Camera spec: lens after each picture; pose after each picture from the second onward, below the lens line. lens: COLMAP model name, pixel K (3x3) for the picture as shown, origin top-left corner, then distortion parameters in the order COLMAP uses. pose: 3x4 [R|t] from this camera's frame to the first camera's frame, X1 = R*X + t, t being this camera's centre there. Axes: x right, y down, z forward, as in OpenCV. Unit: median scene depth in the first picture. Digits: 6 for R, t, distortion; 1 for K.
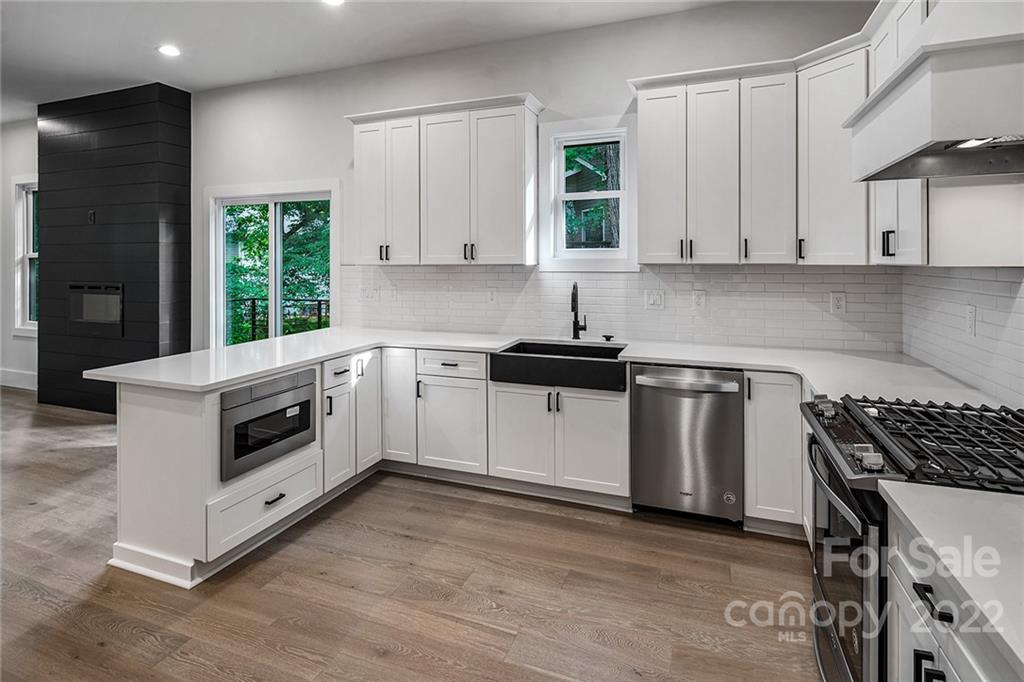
lens RADIAL K [[541.0, 0, 548.7], [0, 541.0, 258.6], [0, 0, 1]] dist [-0.022503, 0.045026]
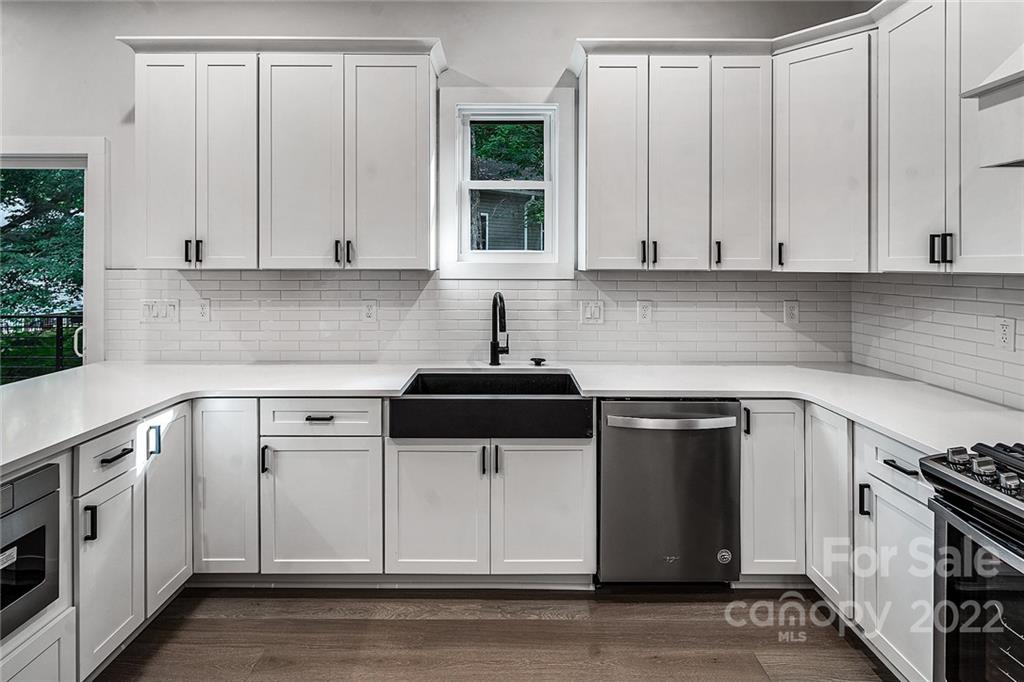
lens RADIAL K [[482.1, 0, 550.1], [0, 482.1, 265.3], [0, 0, 1]] dist [-0.000998, -0.000304]
pose [[0.922350, 0.007496, 0.386282, -0.152804], [-0.008962, 0.999958, 0.001996, 0.001954], [-0.386251, -0.005302, 0.922379, 0.337796]]
